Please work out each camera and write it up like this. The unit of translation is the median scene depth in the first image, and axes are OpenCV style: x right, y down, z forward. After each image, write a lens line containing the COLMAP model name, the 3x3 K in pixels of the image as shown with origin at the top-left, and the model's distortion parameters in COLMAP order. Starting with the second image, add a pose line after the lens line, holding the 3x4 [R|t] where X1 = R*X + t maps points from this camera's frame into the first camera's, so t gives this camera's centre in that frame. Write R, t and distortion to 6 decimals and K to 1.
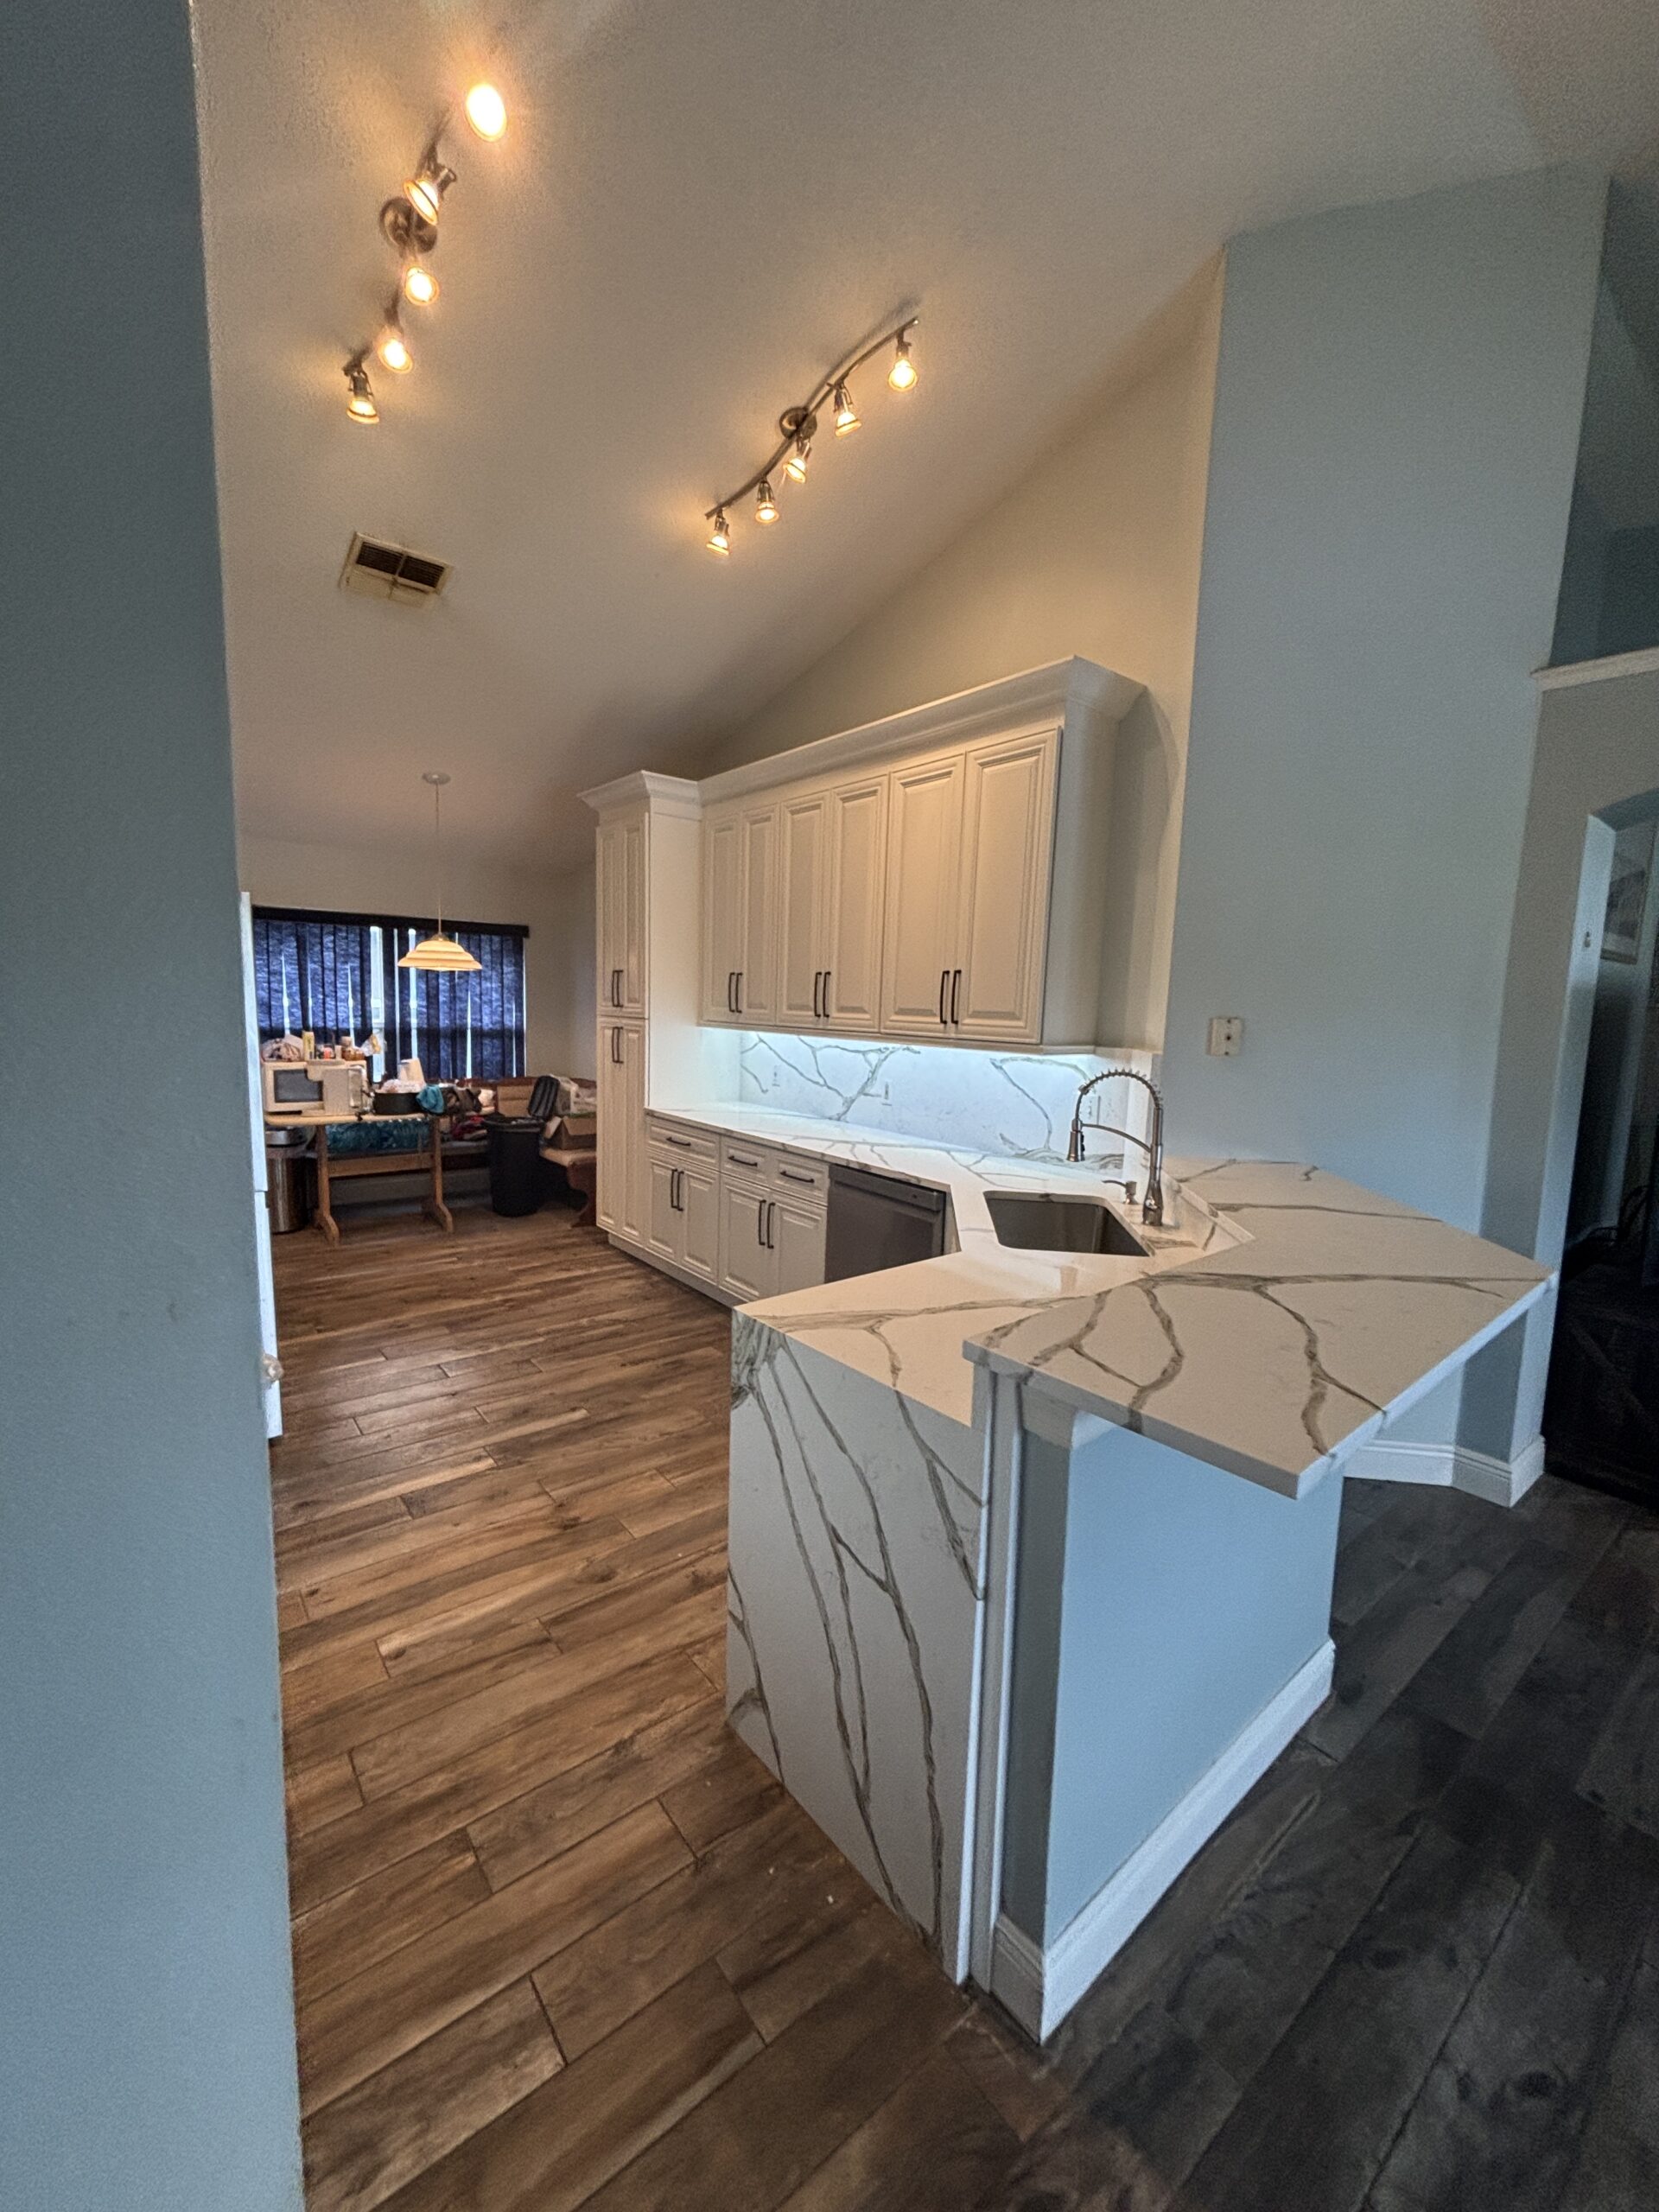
lens RADIAL K [[891.2, 0, 835.4], [0, 891.2, 1107.3], [0, 0, 1]] dist [-0.001002, -0.000463]
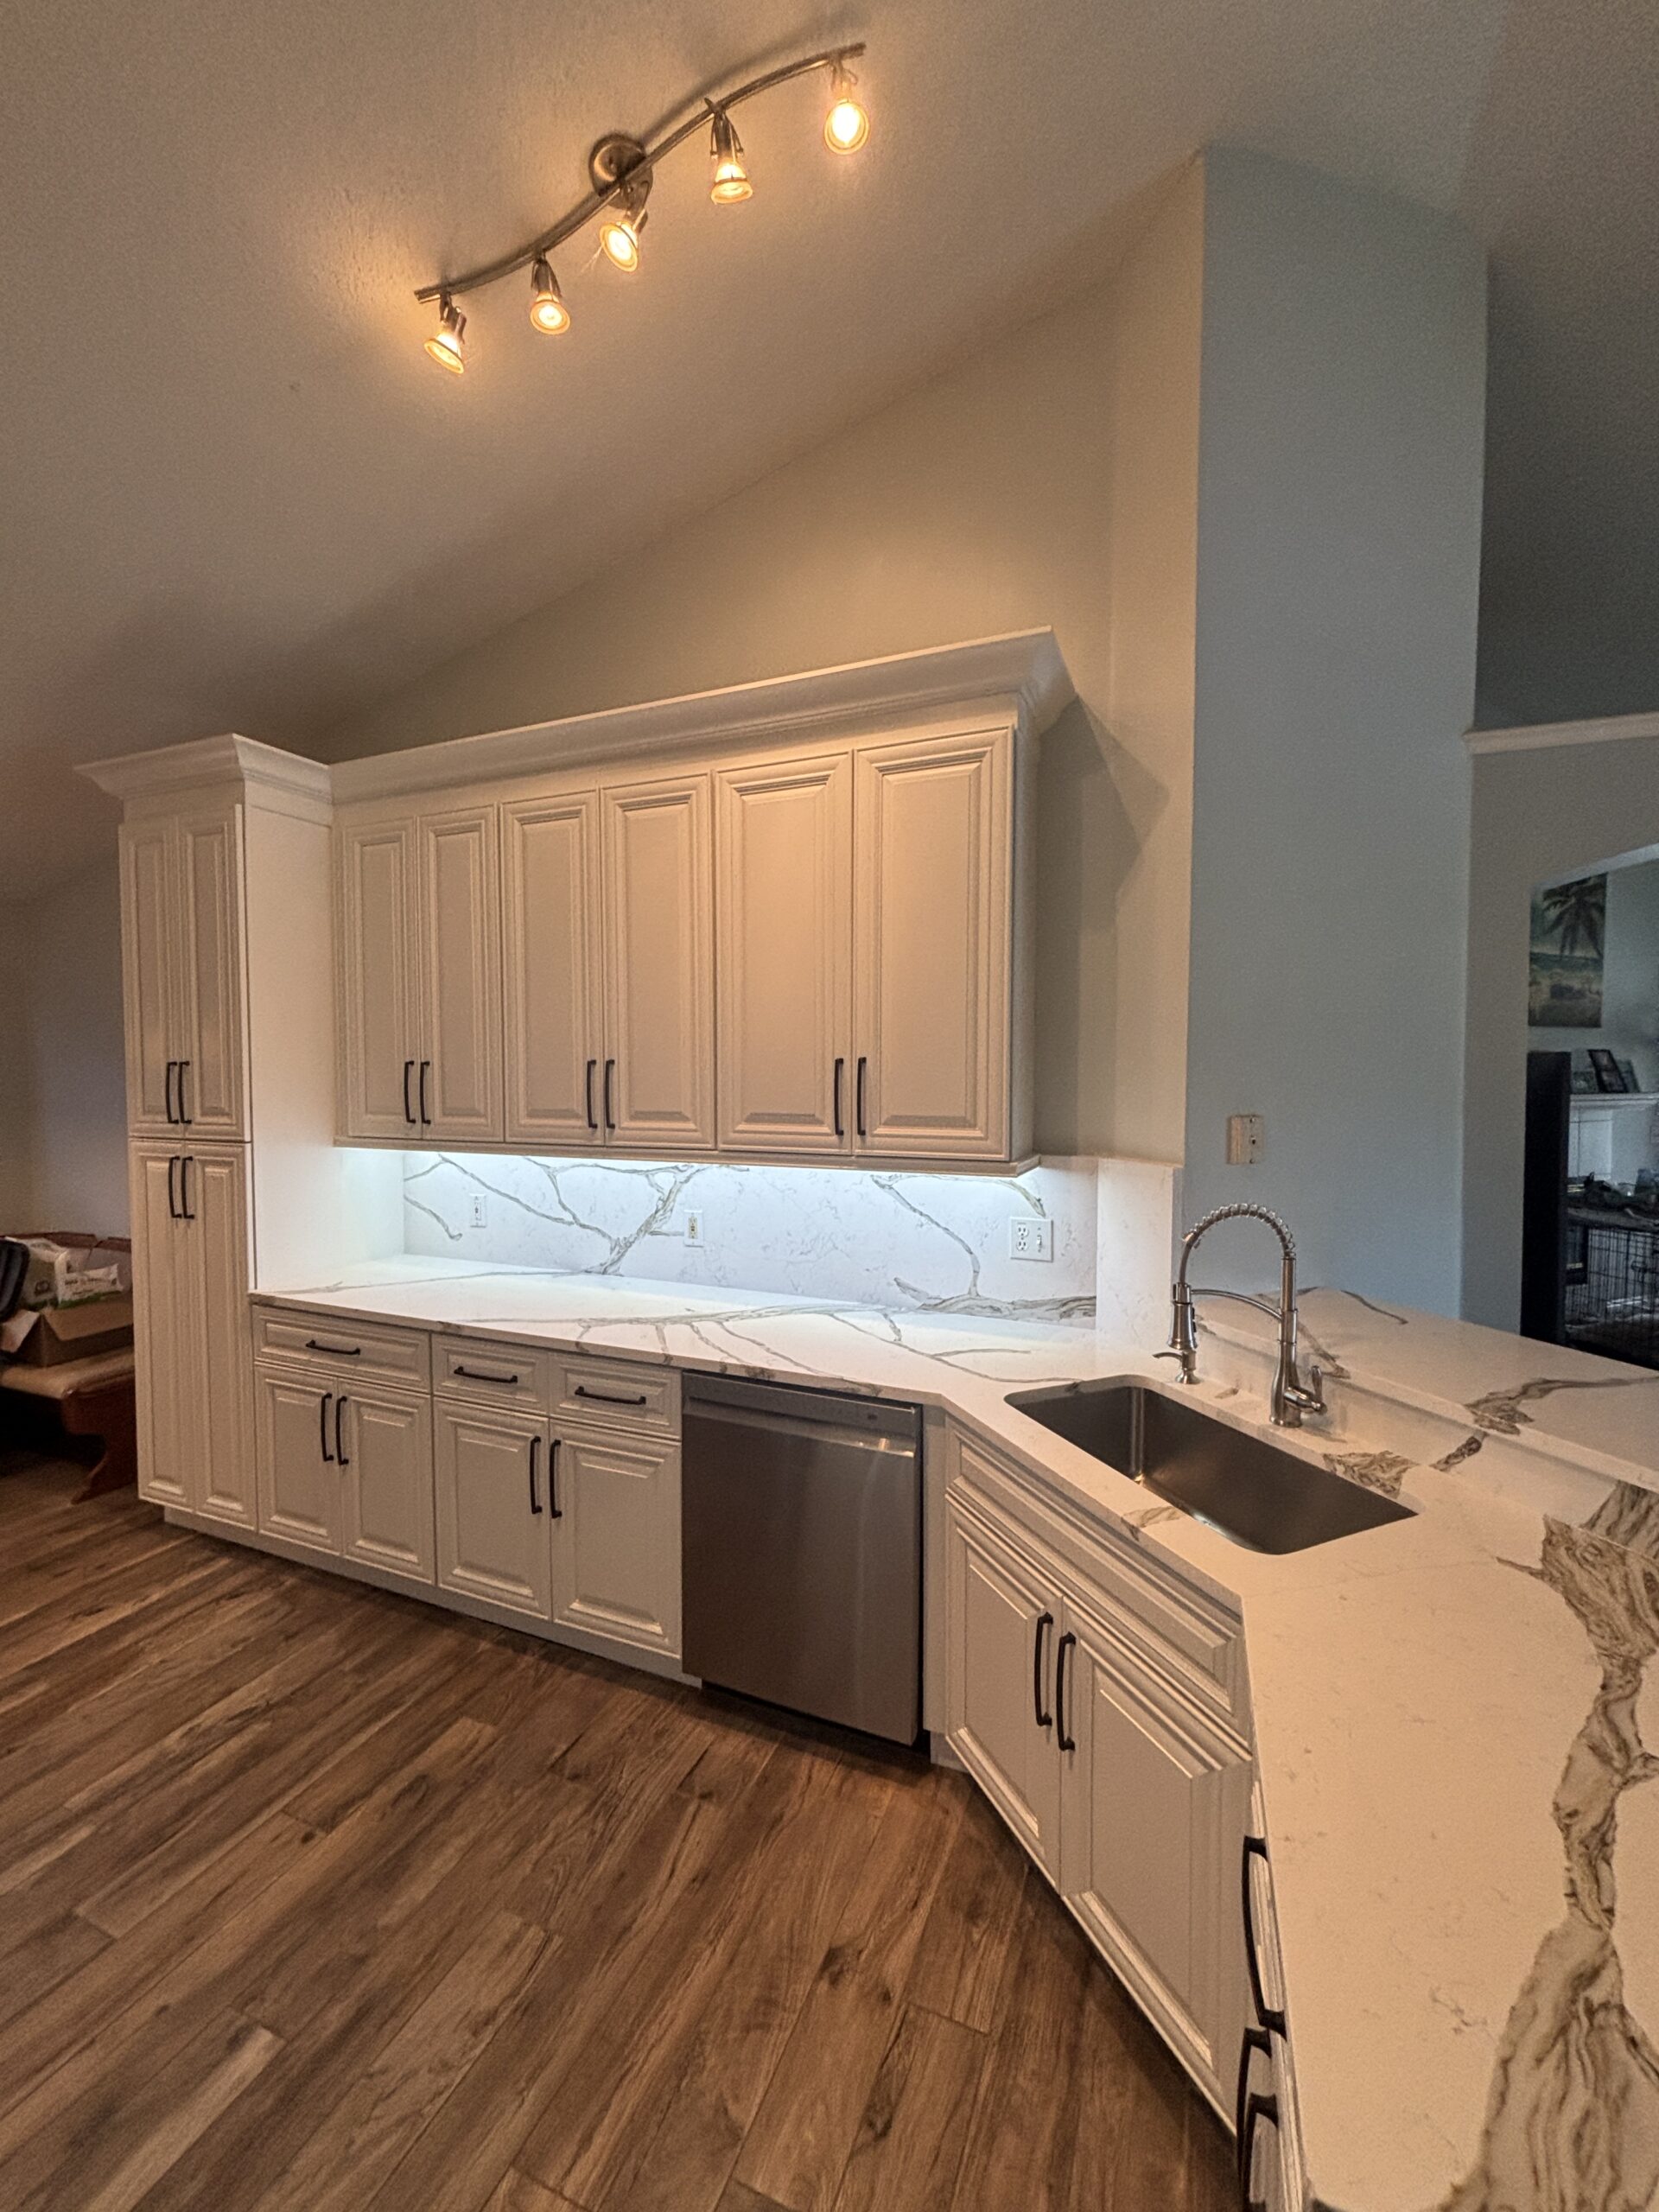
lens RADIAL K [[891.2, 0, 835.4], [0, 891.2, 1107.3], [0, 0, 1]] dist [-0.001002, -0.000463]
pose [[0.879827, -0.053074, 0.472321, -0.196386], [0.086379, 0.995052, -0.049094, -0.080397], [-0.467379, 0.083993, 0.880058, 0.384756]]
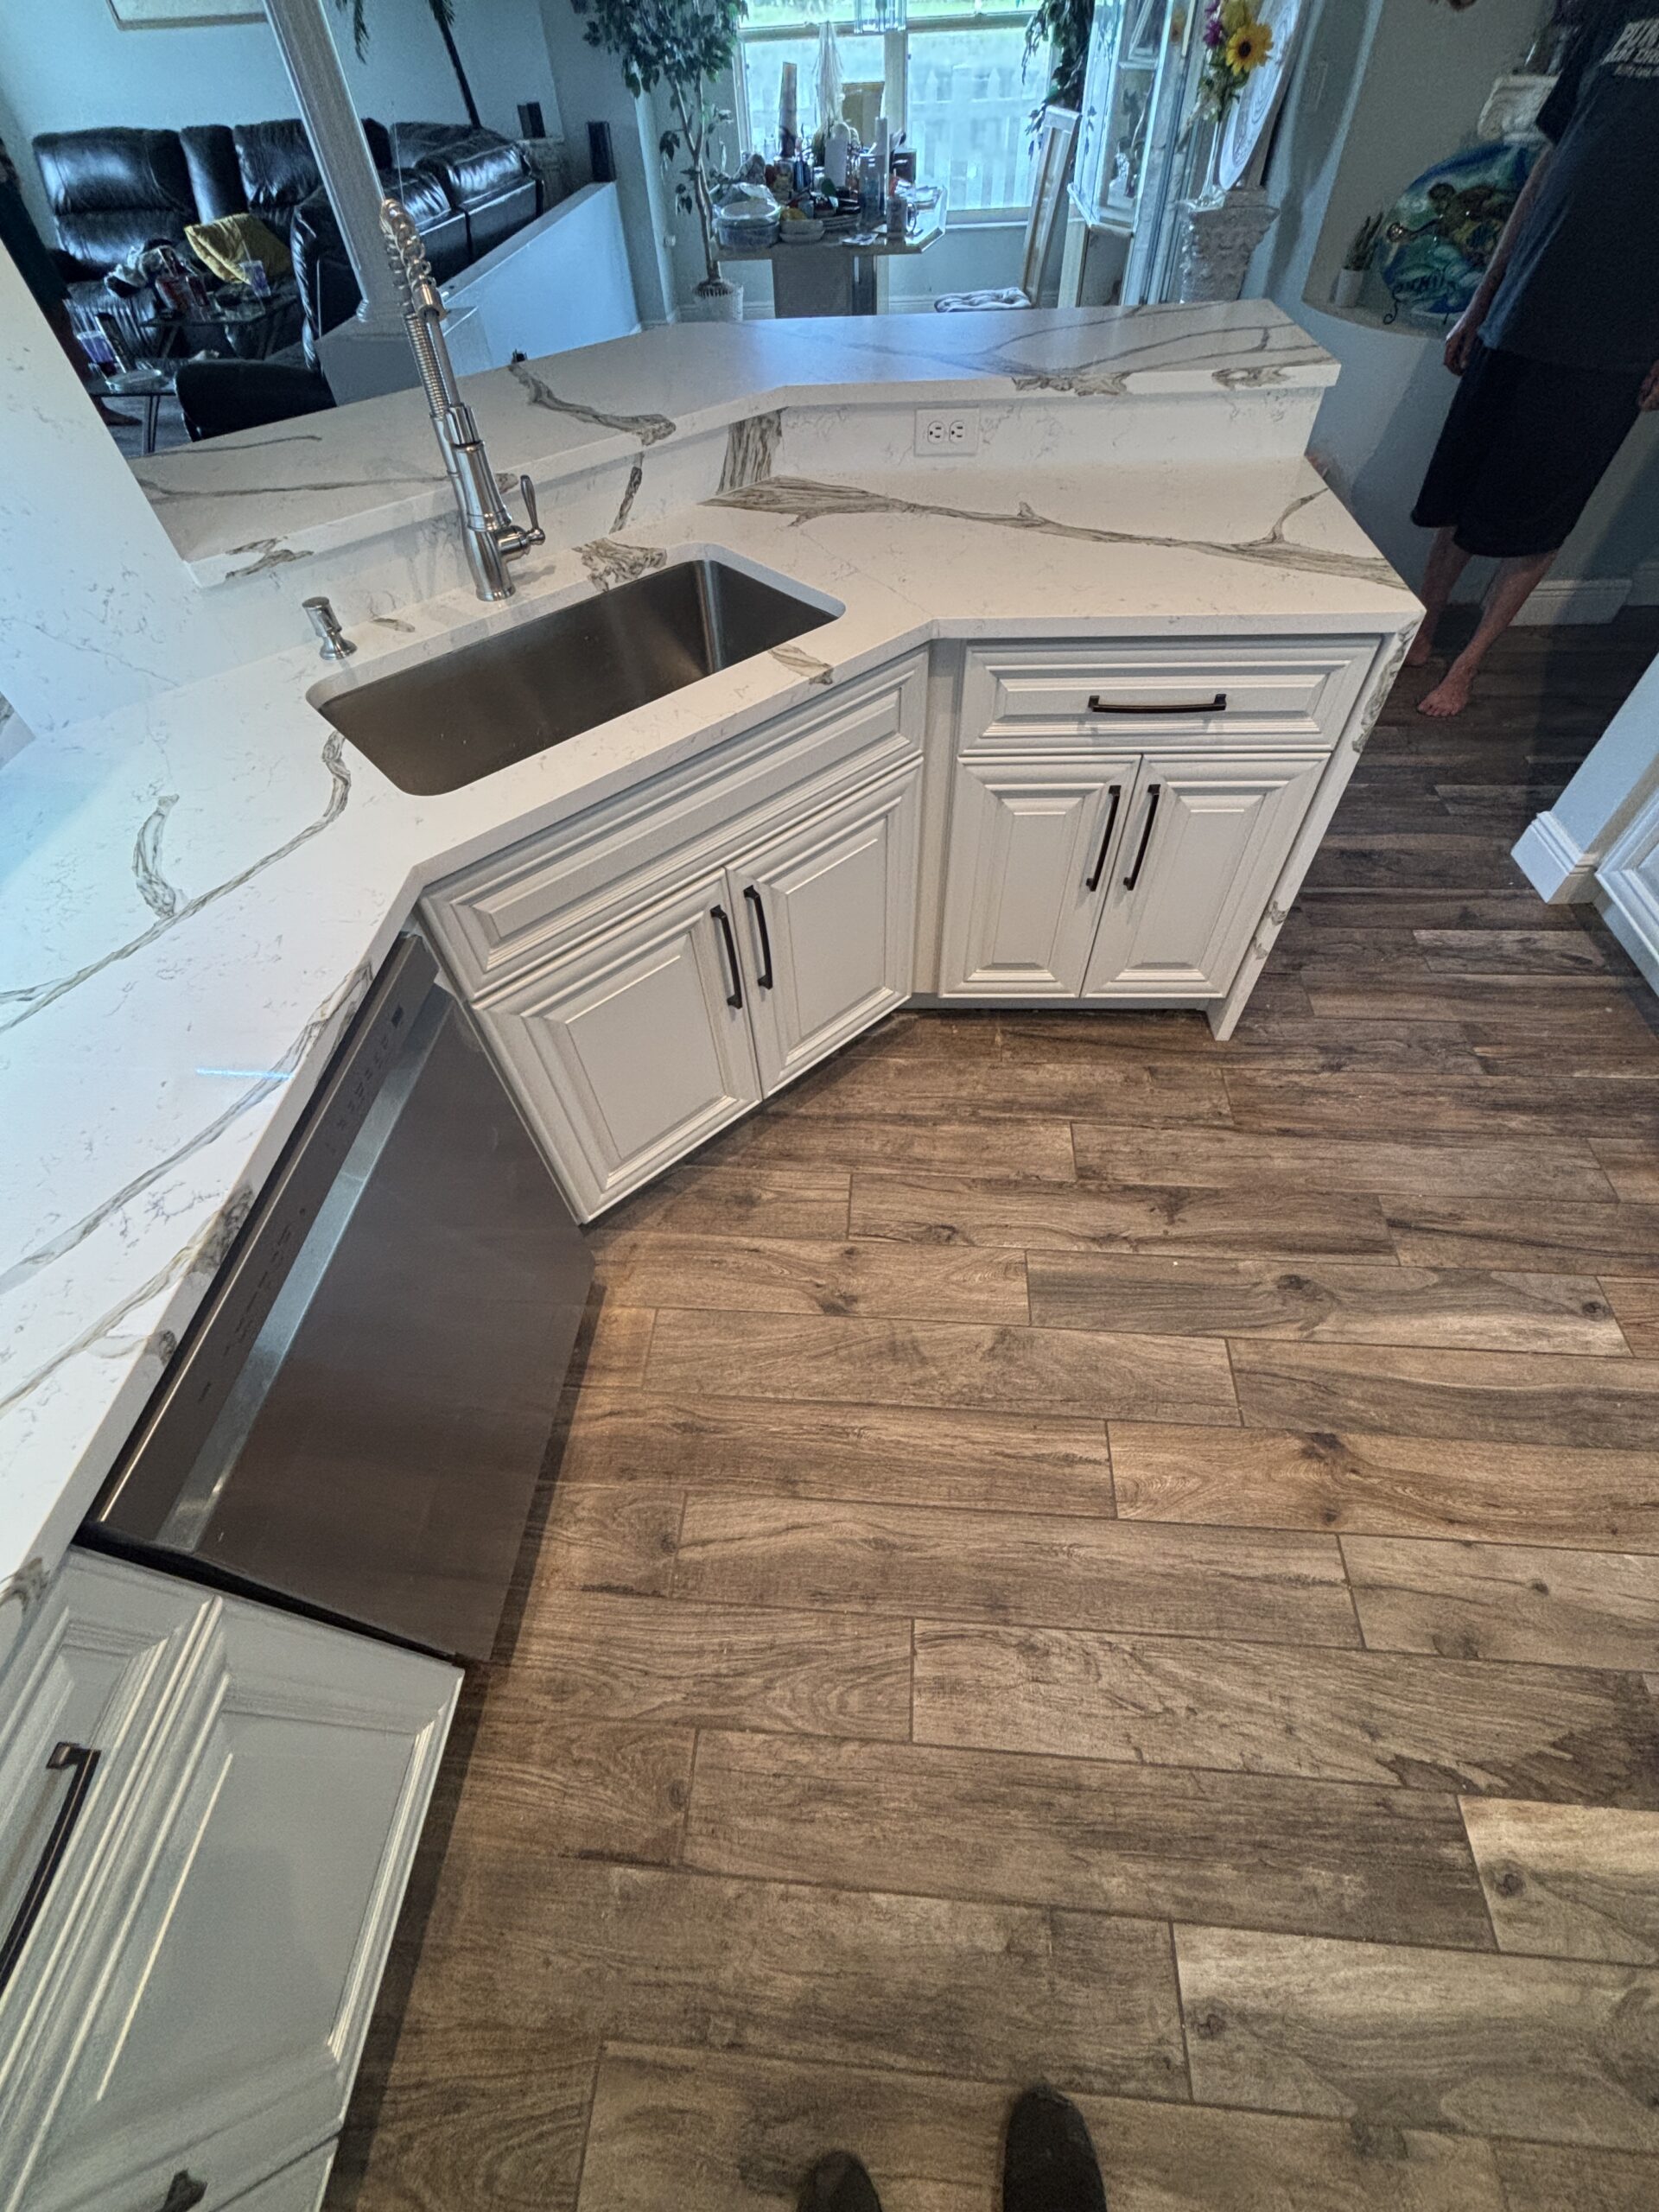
lens RADIAL K [[889.7, 0, 829.5], [0, 889.7, 1106.0], [0, 0, 1]] dist [-0.000481, -0.000267]
pose [[-0.729019, -0.542060, 0.417973, -0.137654], [0.104275, 0.515556, 0.850487, -0.107944], [-0.676504, 0.663606, -0.319327, 0.901583]]
